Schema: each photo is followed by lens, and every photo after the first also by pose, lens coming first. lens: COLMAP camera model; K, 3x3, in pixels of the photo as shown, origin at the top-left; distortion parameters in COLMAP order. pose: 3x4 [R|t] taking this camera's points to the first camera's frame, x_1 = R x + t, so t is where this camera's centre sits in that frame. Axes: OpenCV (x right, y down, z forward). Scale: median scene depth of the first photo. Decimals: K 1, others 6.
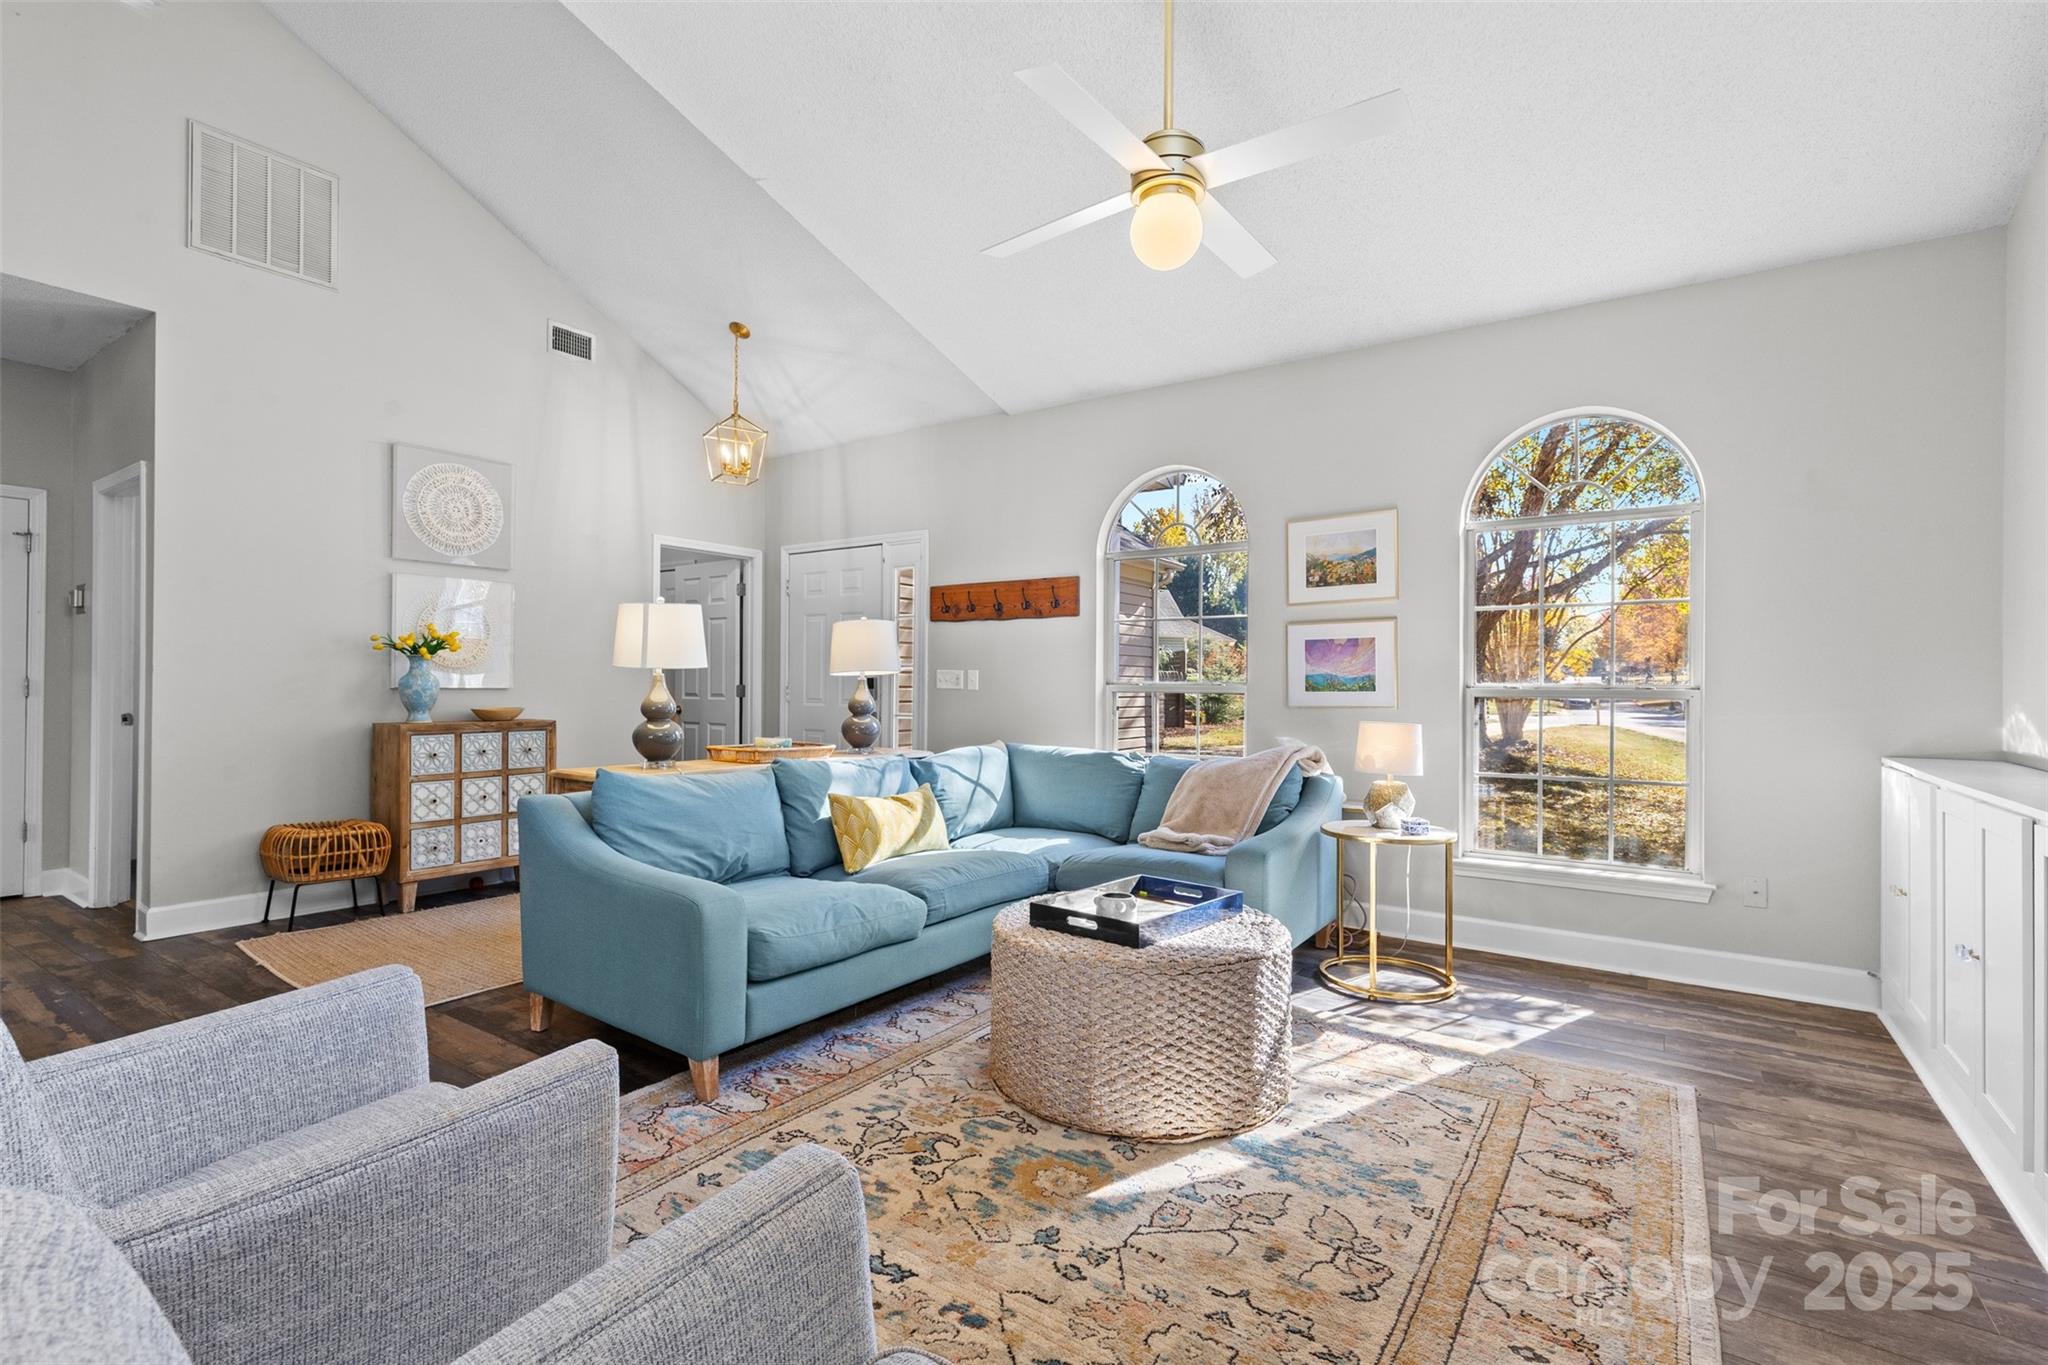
lens RADIAL K [[930.6, 0, 1021.0], [0, 930.6, 682.0], [0, 0, 1]] dist [0.005718, -0.000087]
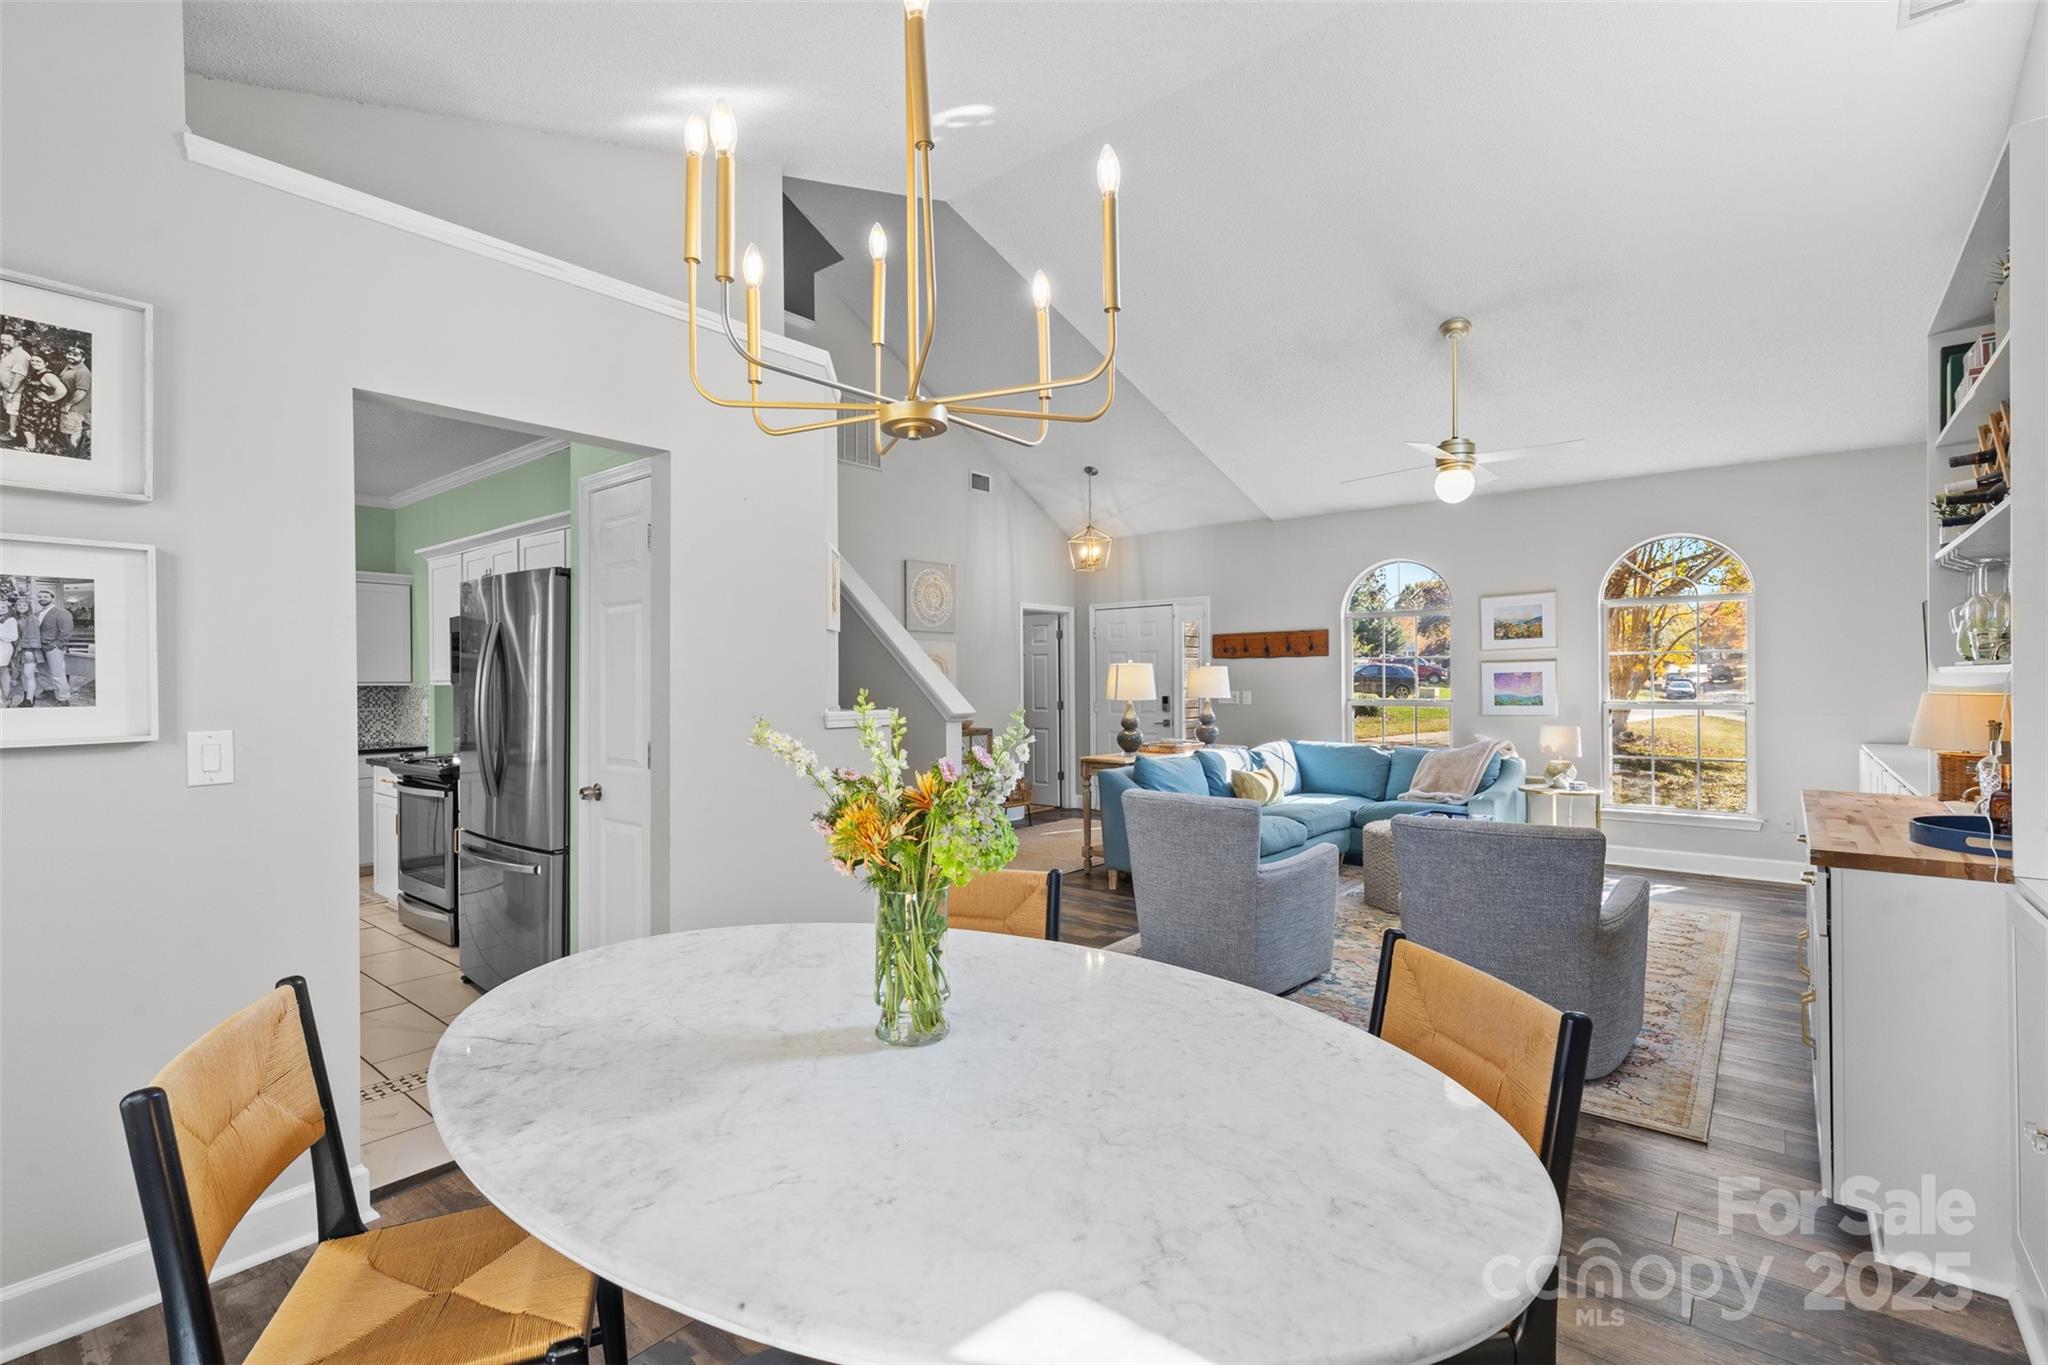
lens RADIAL K [[926.5, 0, 1012.7], [0, 926.5, 677.3], [0, 0, 1]] dist [0.004544, -0.000310]
pose [[0.995871, -0.015238, -0.089495, -0.385601], [0.015095, 0.999883, -0.002273, -0.048992], [0.089519, 0.000913, 0.995985, -0.672142]]
